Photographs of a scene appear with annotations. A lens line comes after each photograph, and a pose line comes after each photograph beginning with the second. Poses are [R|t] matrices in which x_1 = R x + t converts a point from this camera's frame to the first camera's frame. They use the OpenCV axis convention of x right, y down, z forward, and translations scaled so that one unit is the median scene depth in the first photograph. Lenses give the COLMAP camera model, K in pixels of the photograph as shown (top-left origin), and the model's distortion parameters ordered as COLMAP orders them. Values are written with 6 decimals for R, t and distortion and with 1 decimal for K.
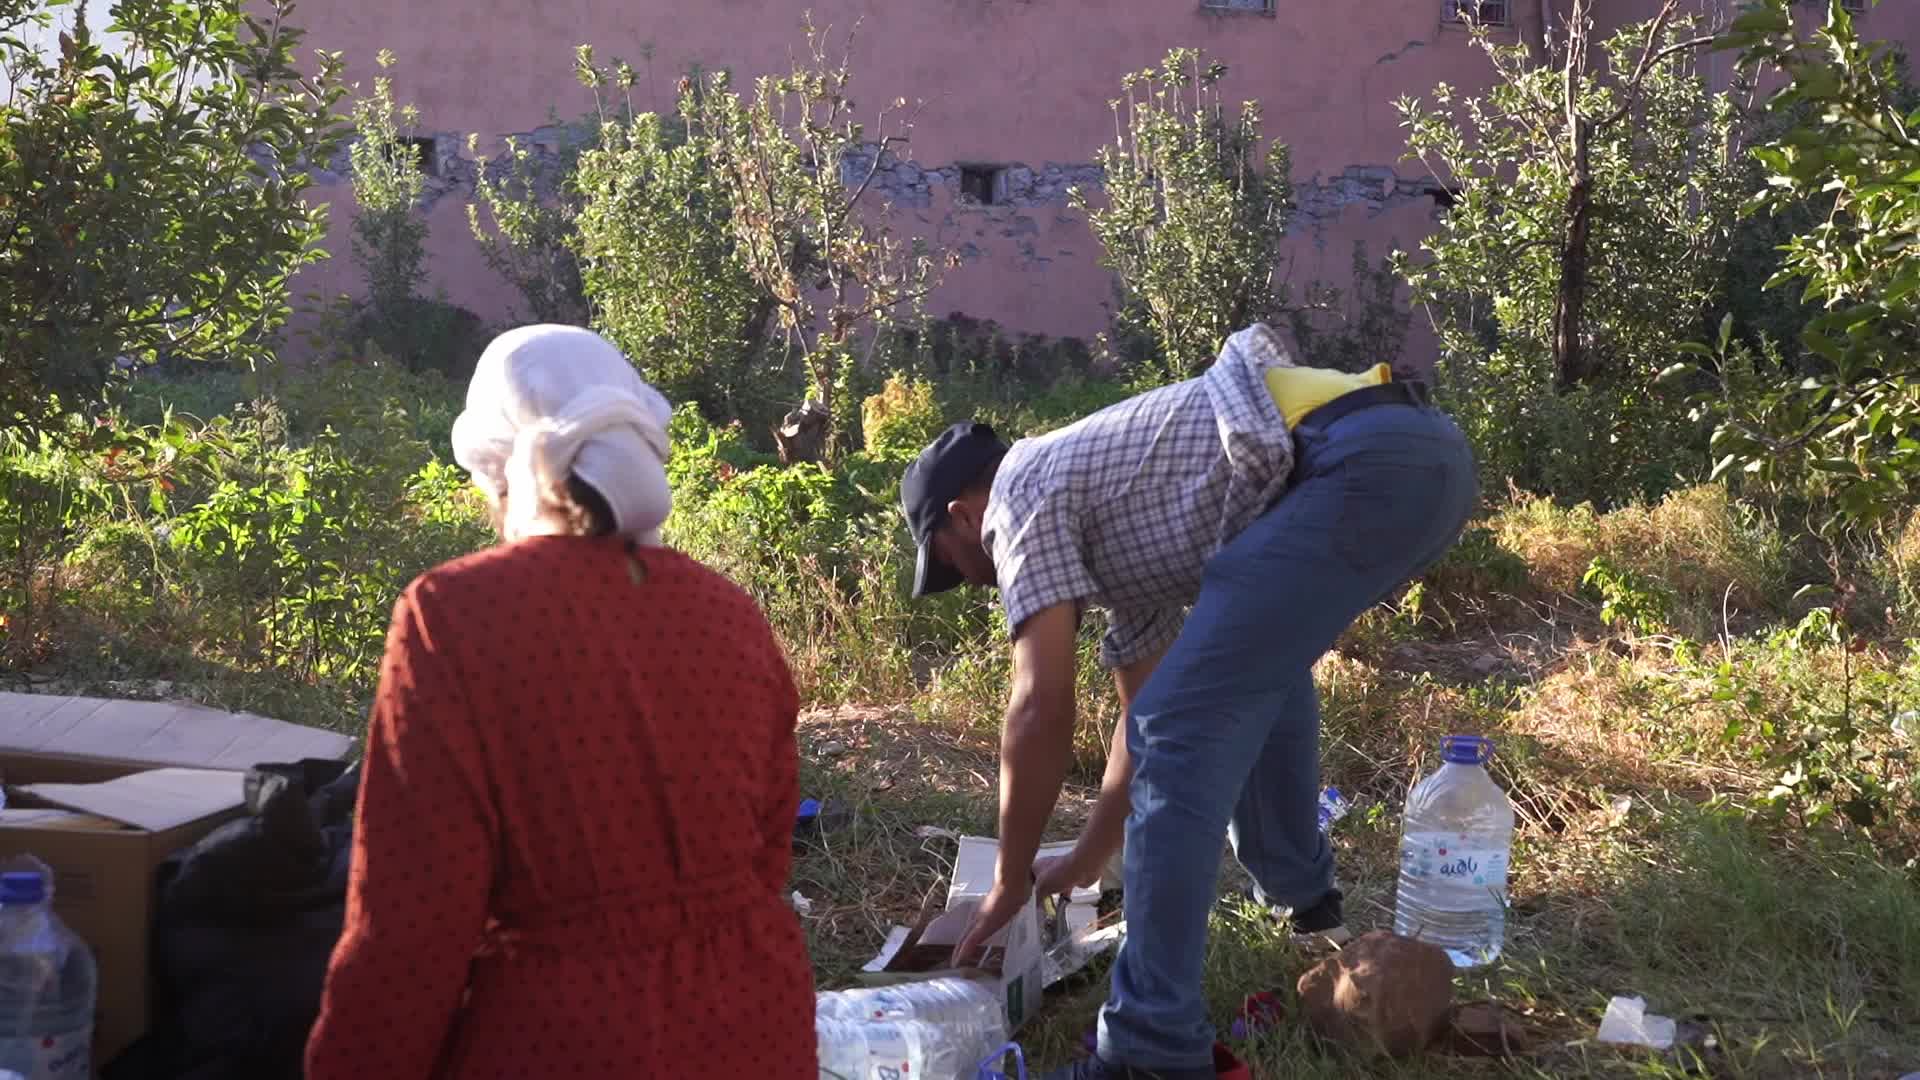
lens RADIAL K [[2213.3, 0, 962.0], [0, 2213.3, 540.0], [0, 0, 1]] dist [0.036489, 0.000000]
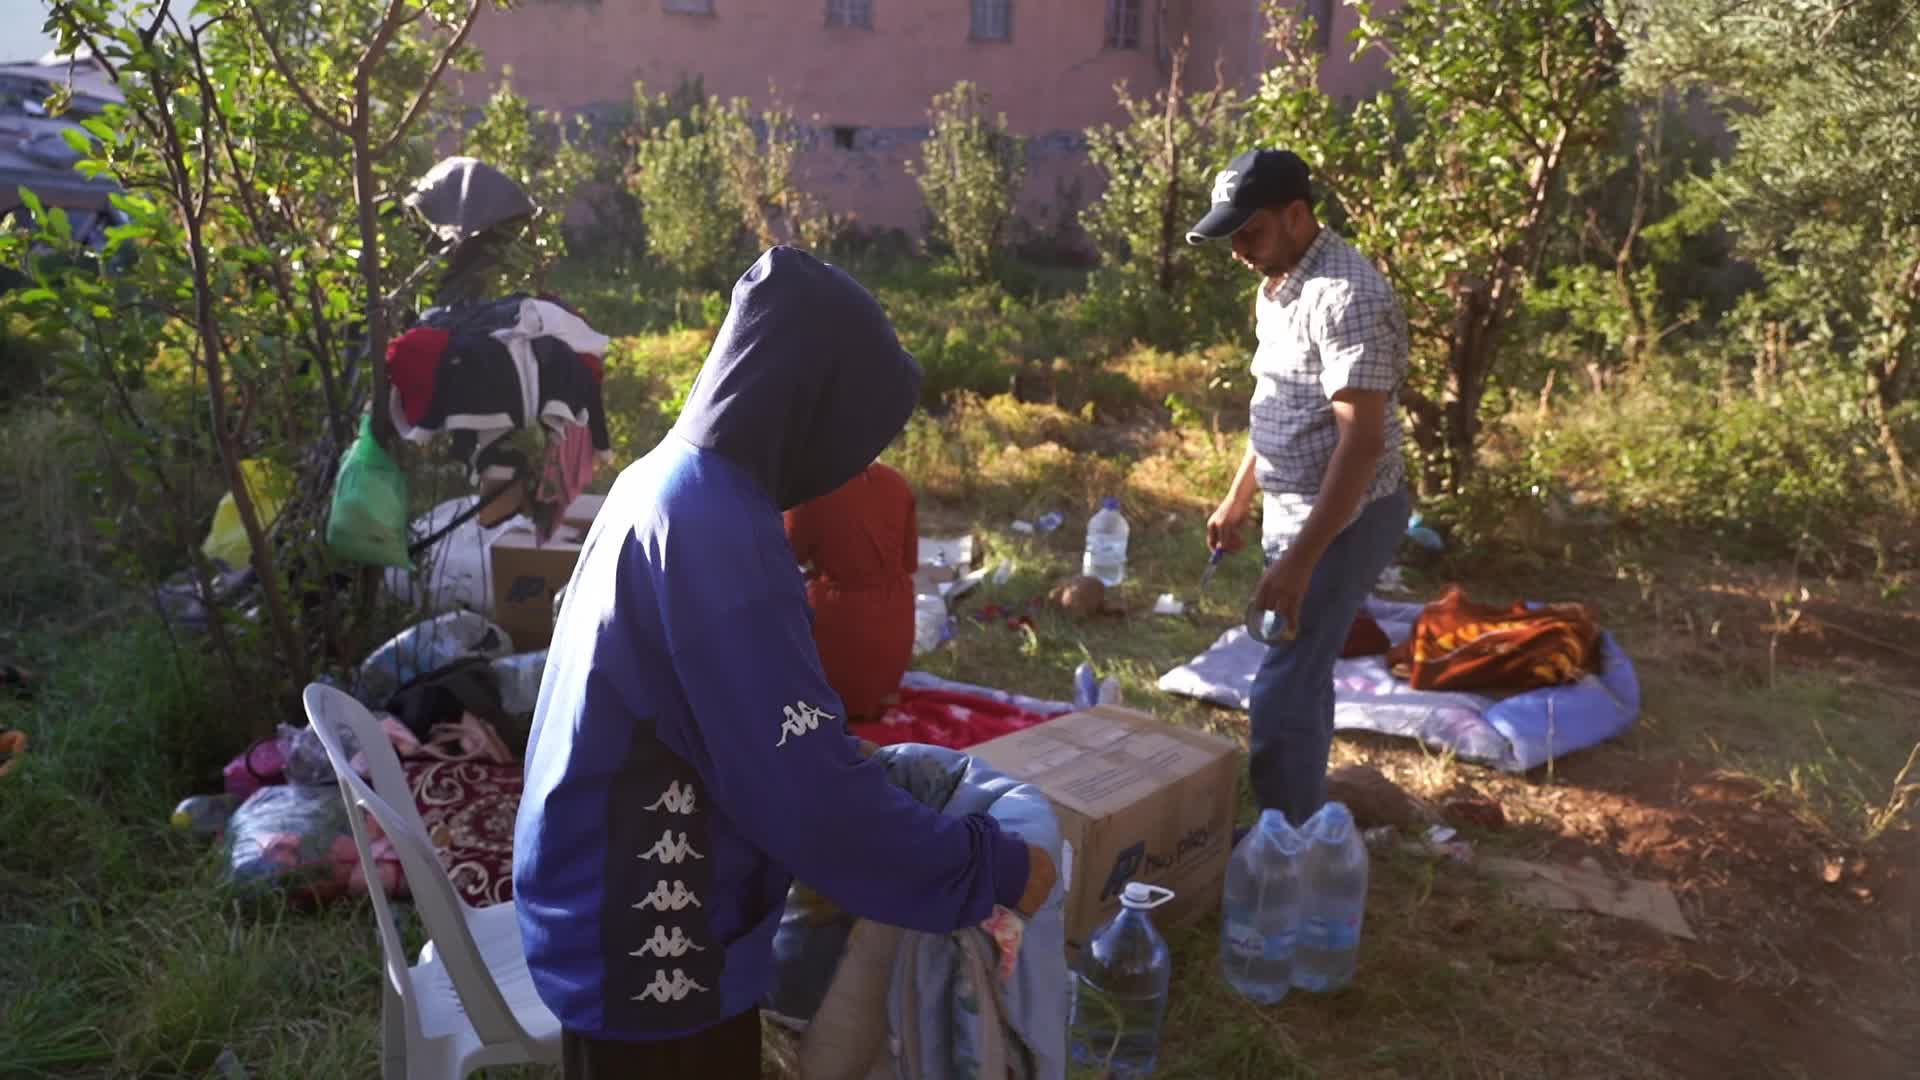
lens RADIAL K [[2213.3, 0, 959.4], [0, 2213.3, 540.1], [0, 0, 1]] dist [0.036489, 0.000000]
pose [[0.987696, -0.022434, 0.154770, -0.211489], [-0.007459, 0.981773, 0.189911, -0.213359], [-0.156209, -0.188729, 0.969526, -0.898986]]
